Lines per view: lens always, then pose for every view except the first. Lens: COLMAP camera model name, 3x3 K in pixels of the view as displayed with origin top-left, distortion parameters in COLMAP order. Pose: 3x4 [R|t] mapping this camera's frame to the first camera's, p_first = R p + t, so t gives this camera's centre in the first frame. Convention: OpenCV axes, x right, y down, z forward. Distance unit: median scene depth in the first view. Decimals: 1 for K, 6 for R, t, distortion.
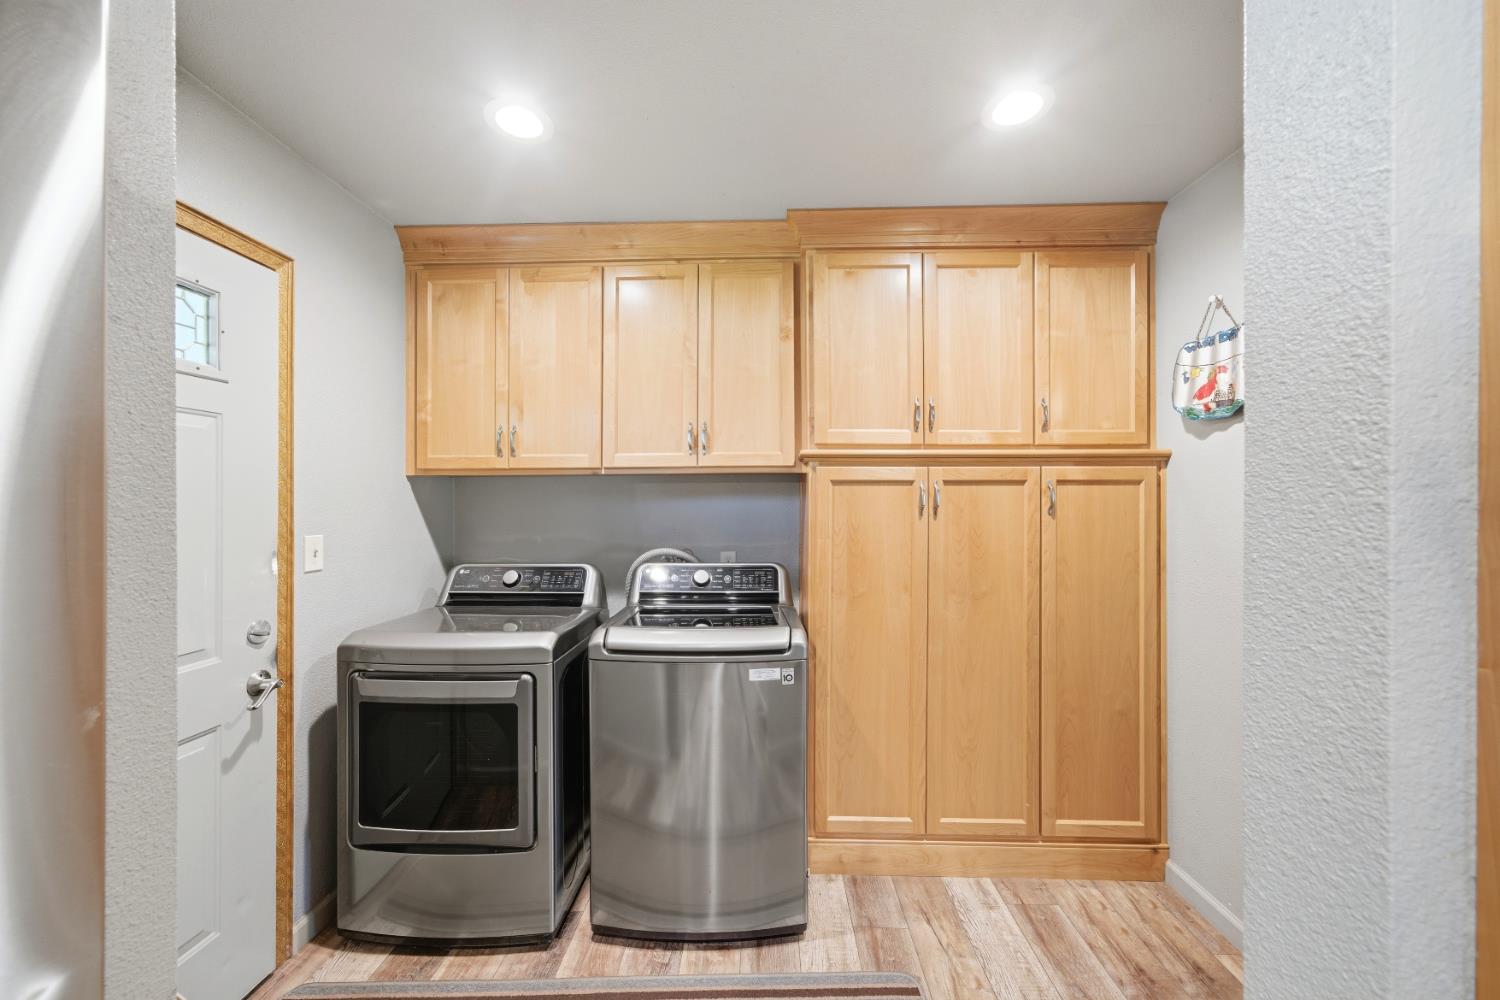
lens RADIAL K [[1051.5, 0, 750.0], [0, 1051.5, 500.0], [0, 0, 1]] dist [0.006657, 0.002128]
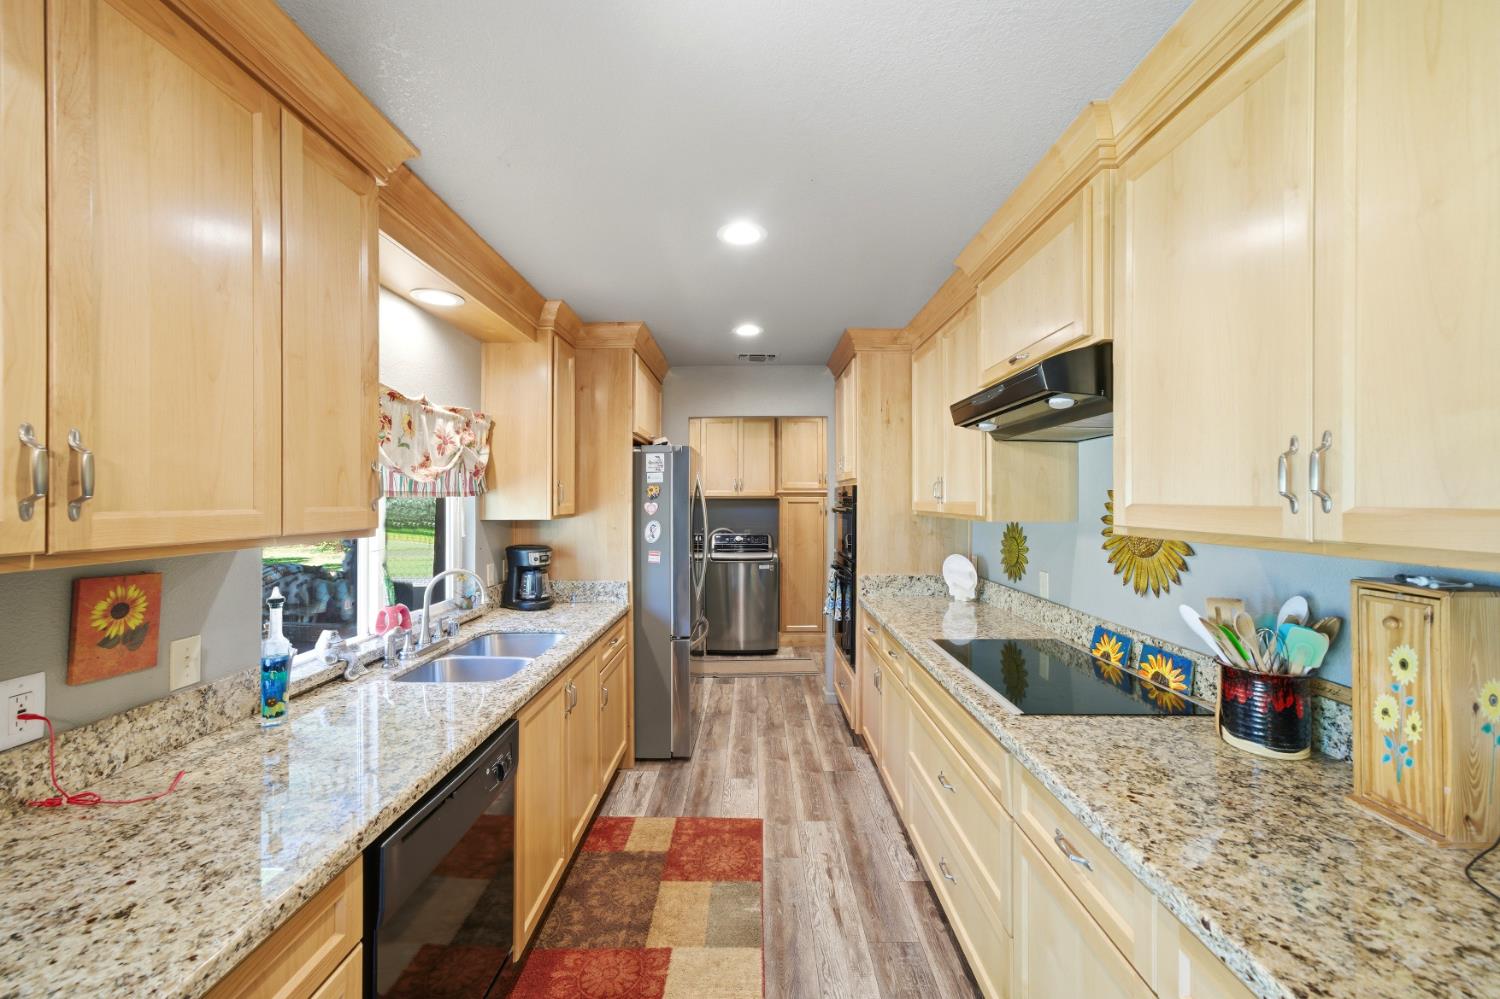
lens RADIAL K [[1051.5, 0, 750.0], [0, 1051.5, 499.5], [0, 0, 1]] dist [0.006657, 0.002128]
pose [[0.999825, 0.001844, 0.018634, -0.071923], [-0.001459, 0.999785, -0.020680, 0.032465], [-0.018668, 0.020649, 0.999612, -1.722555]]
